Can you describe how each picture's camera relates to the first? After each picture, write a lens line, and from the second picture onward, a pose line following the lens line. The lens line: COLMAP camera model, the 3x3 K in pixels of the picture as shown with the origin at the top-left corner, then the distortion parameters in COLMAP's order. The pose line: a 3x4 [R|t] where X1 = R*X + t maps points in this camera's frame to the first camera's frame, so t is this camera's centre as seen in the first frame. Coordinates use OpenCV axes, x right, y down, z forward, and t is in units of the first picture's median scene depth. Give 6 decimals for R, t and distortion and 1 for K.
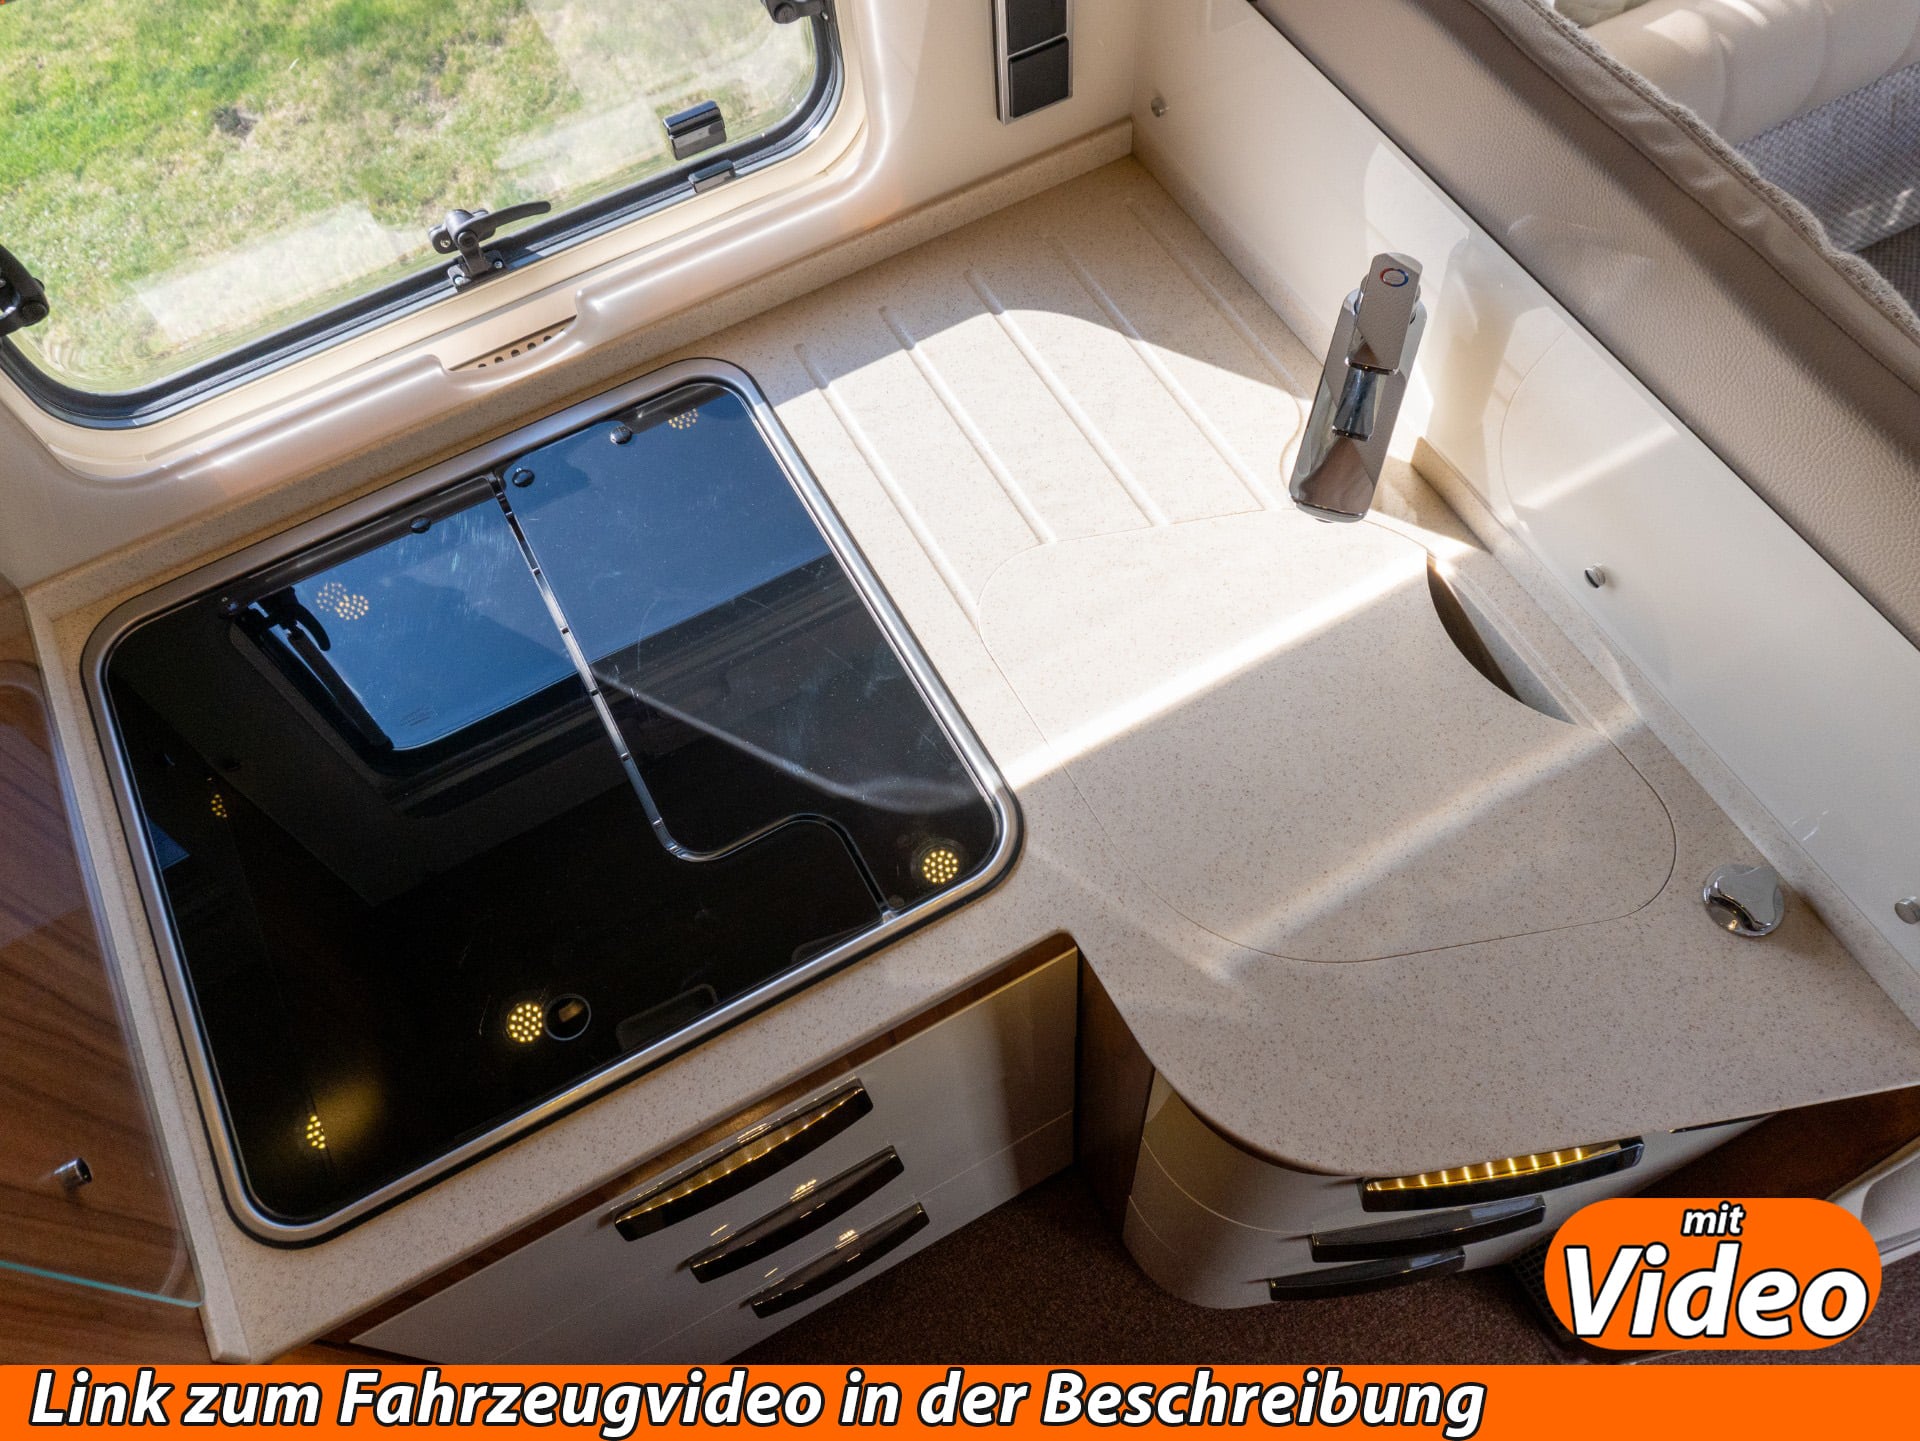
lens RADIAL K [[1447.0, 0, 971.1], [0, 1447.0, 716.4], [0, 0, 1]] dist [-0.018418, -0.003071]
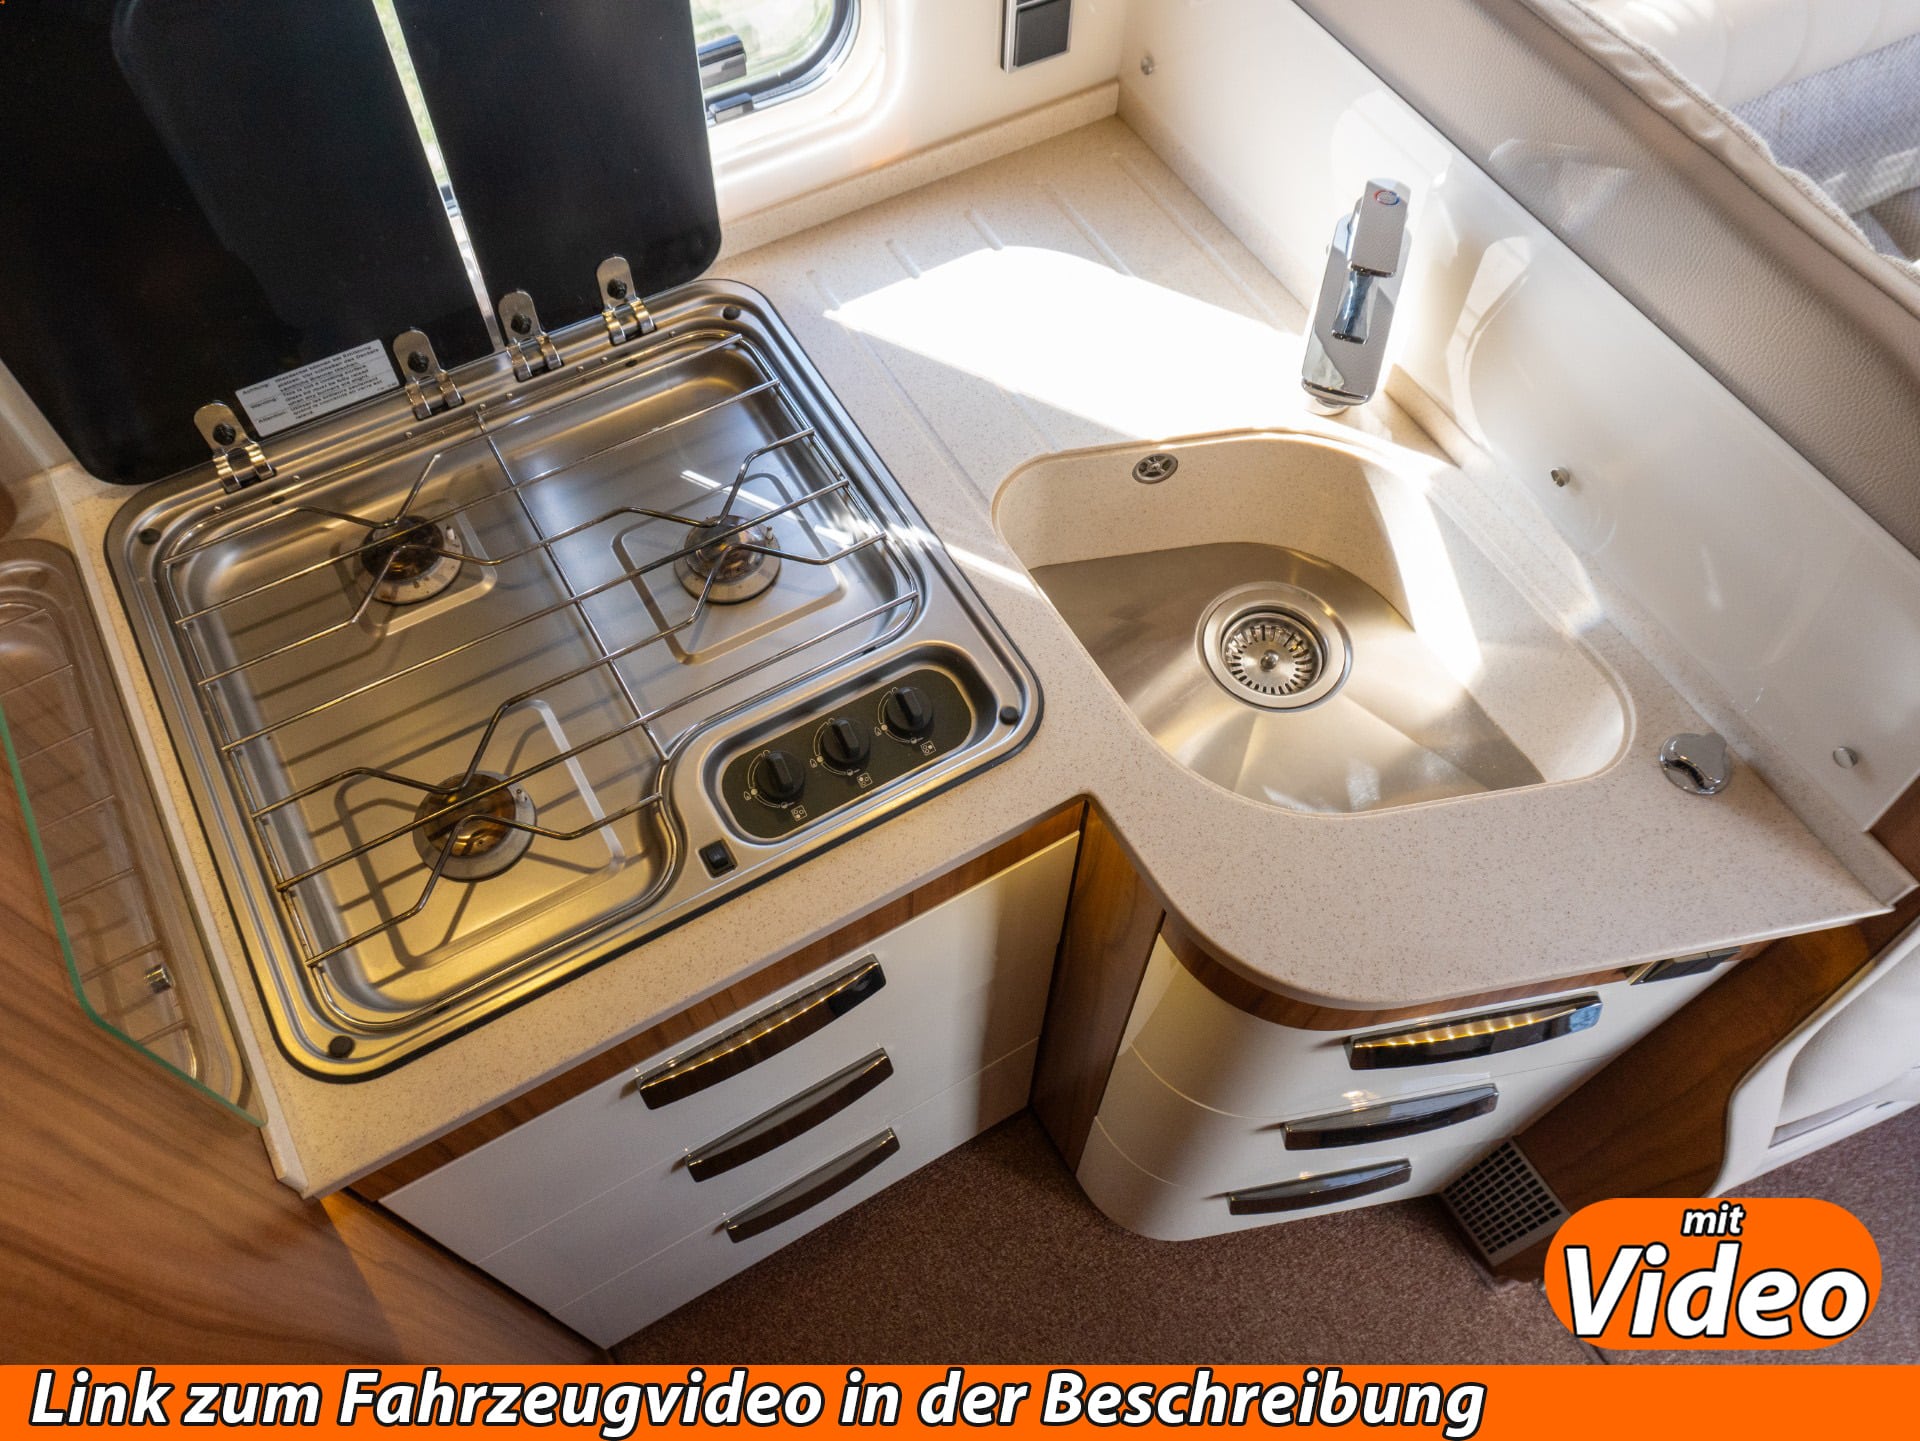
lens RADIAL K [[1447.0, 0, 970.7], [0, 1447.0, 716.3], [0, 0, 1]] dist [-0.018418, -0.003071]
pose [[0.996490, 0.010898, 0.083001, -0.101631], [-0.007847, 0.999285, -0.036988, 0.123619], [-0.083345, 0.036207, 0.995863, -0.054632]]
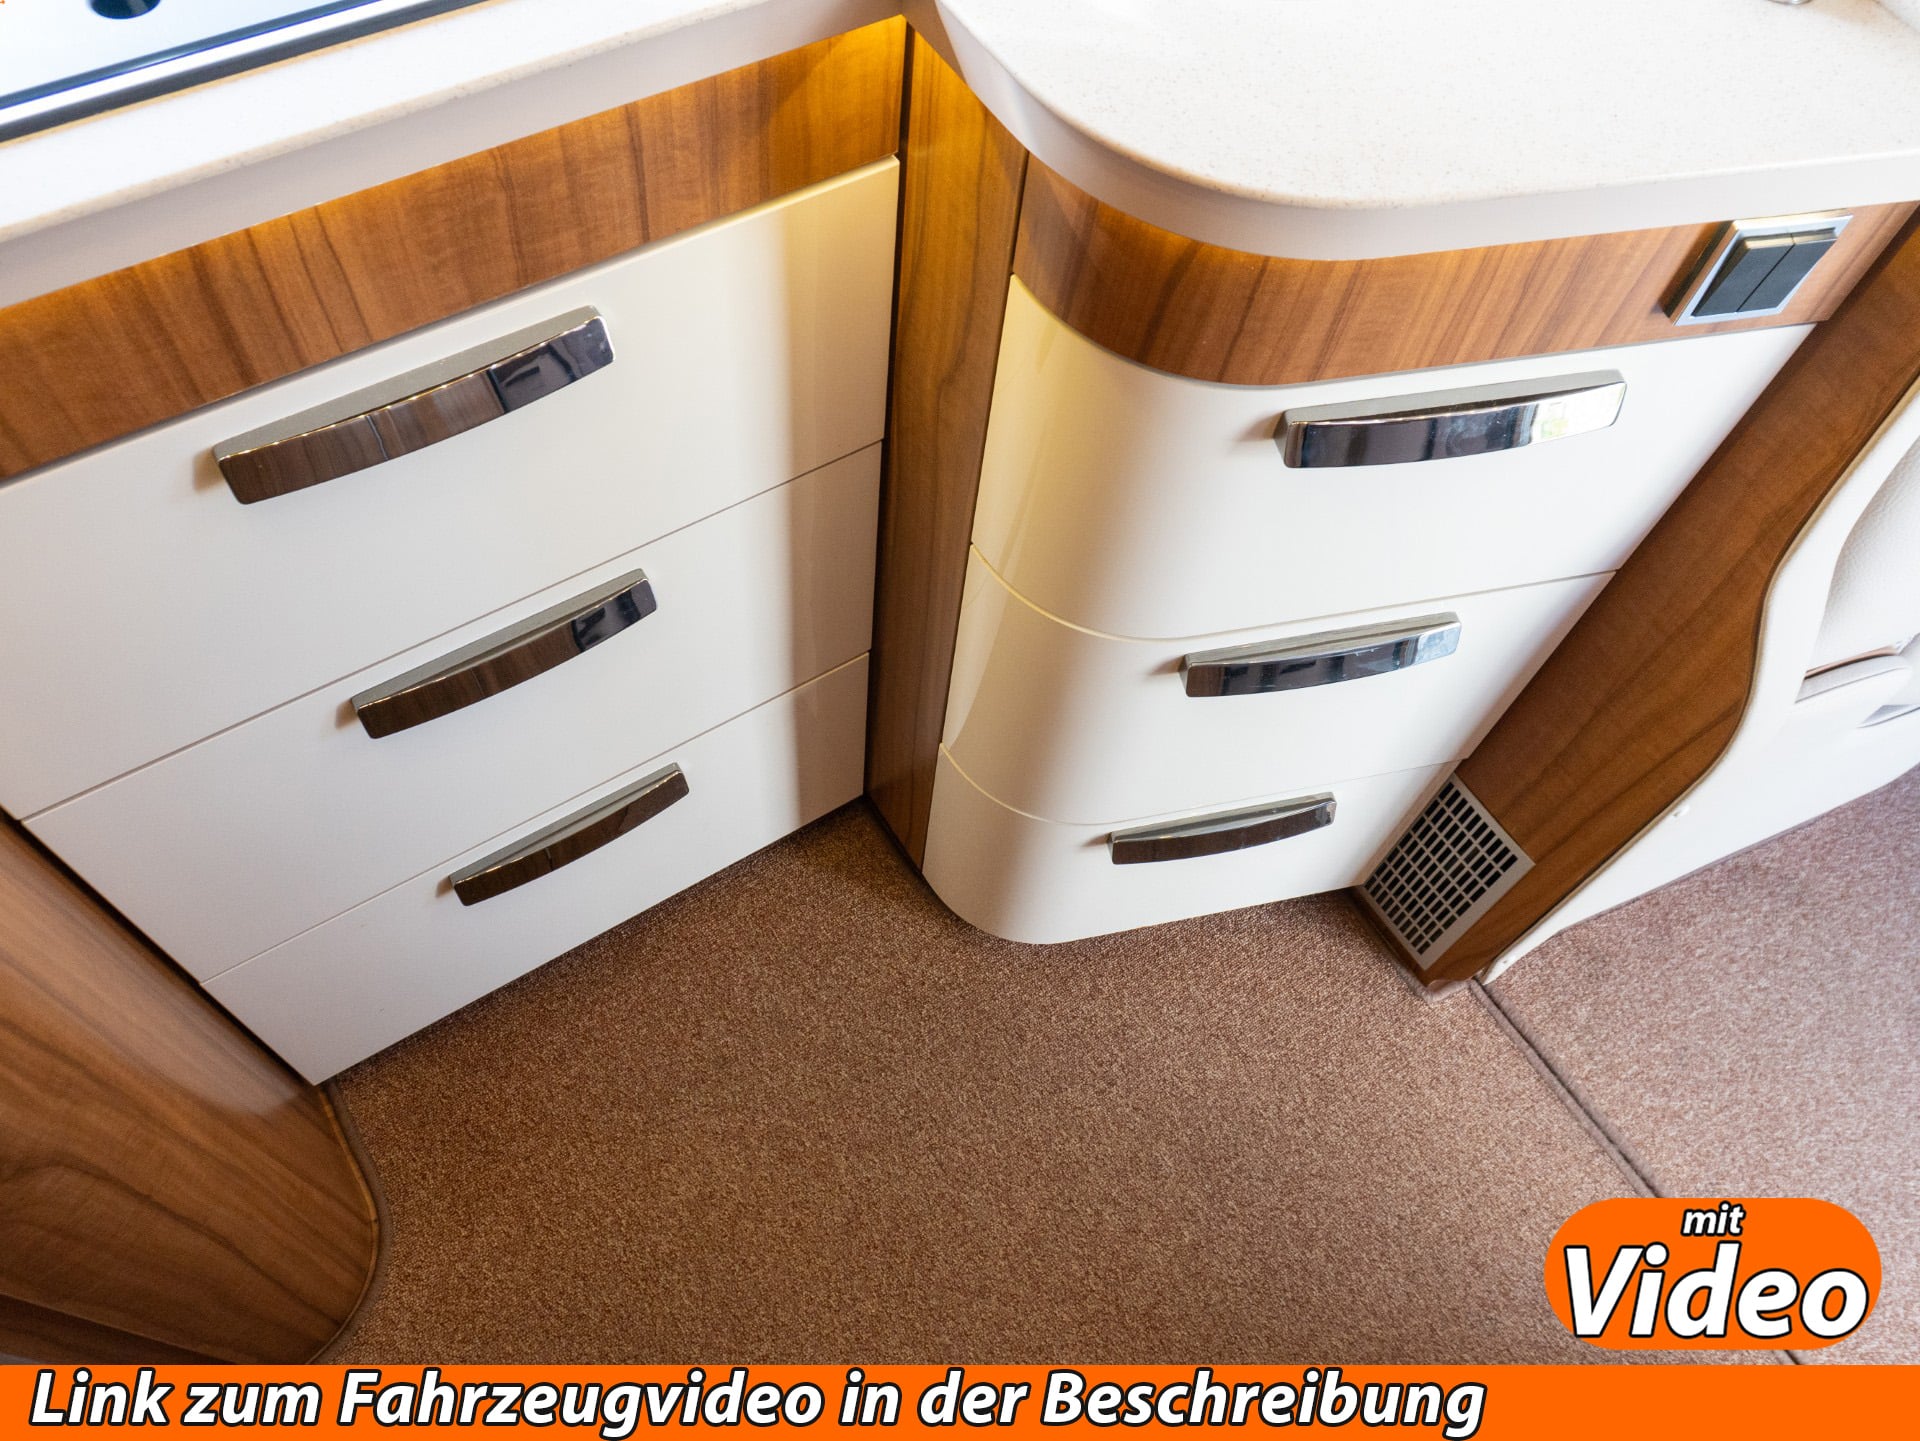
lens RADIAL K [[1447.0, 0, 963.2], [0, 1447.0, 712.5], [0, 0, 1]] dist [-0.018418, -0.003071]
pose [[0.986398, 0.000732, 0.164371, -0.016979], [0.002865, 0.999762, -0.021641, 0.490447], [-0.164348, 0.021817, 0.986161, 0.289734]]
